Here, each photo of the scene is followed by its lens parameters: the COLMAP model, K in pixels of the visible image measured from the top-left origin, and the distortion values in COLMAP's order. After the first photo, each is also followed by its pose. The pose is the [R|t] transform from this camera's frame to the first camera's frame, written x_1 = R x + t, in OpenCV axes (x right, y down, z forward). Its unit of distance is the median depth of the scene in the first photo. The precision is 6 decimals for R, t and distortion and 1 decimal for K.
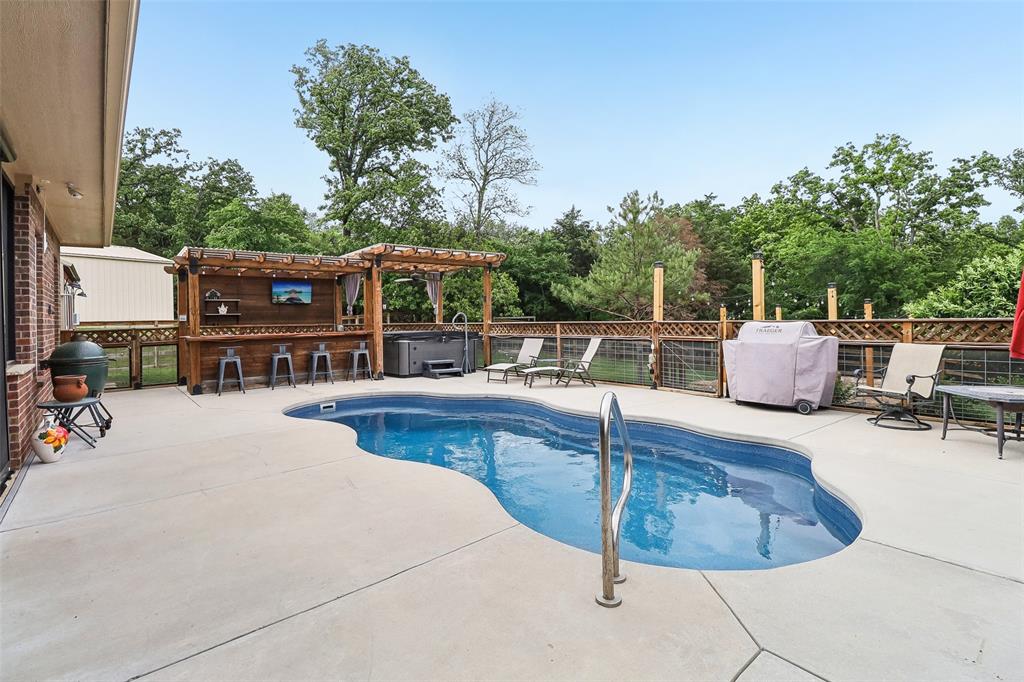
lens RADIAL K [[497.4, 0, 507.6], [0, 497.4, 323.1], [0, 0, 1]] dist [0.000659, -0.001273]
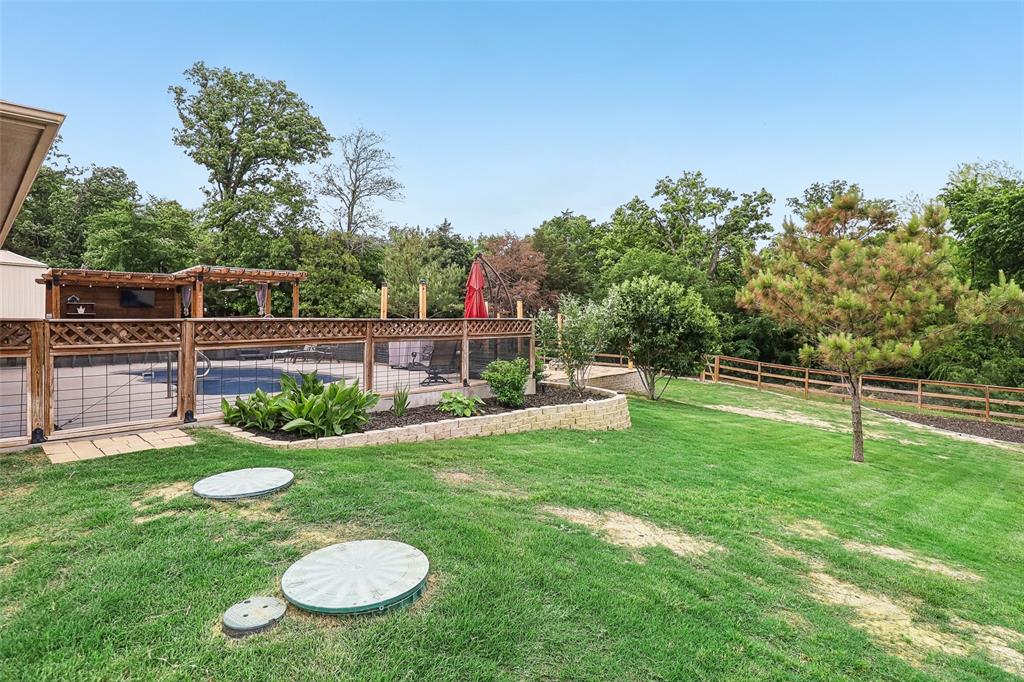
lens RADIAL K [[527.9, 0, 510.8], [0, 527.9, 338.0], [0, 0, 1]] dist [-0.007214, 0.001513]
pose [[0.993541, 0.008670, 0.113139, 0.172956], [-0.011105, 0.999720, 0.020909, 0.002566], [-0.112926, -0.022030, 0.993359, -0.227227]]
